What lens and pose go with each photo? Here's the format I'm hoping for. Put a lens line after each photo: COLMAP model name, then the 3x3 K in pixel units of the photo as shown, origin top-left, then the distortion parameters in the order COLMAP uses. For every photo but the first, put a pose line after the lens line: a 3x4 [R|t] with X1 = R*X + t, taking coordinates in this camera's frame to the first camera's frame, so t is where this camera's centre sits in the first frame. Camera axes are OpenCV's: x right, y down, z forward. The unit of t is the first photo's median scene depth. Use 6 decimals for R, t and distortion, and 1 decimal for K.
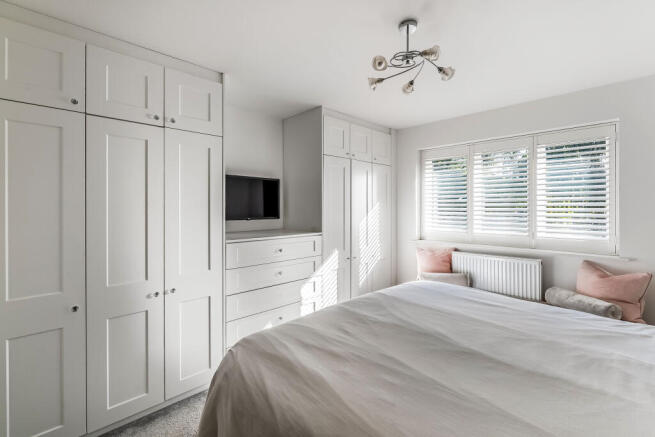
lens RADIAL K [[297.2, 0, 320.3], [0, 297.2, 210.1], [0, 0, 1]] dist [-0.004514, -0.000255]
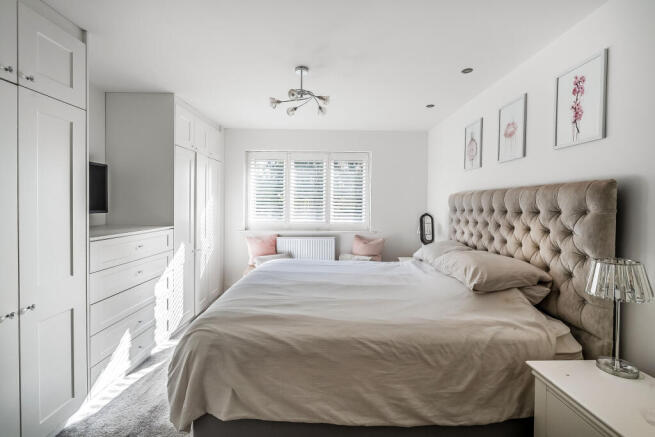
lens RADIAL K [[316.4, 0, 328.3], [0, 316.4, 214.8], [0, 0, 1]] dist [0.005802, 0.001288]
pose [[0.678536, -0.016639, 0.734378, -0.439673], [-0.005742, 0.999593, 0.027954, 0.008567], [-0.734544, -0.023184, 0.678164, -0.067305]]
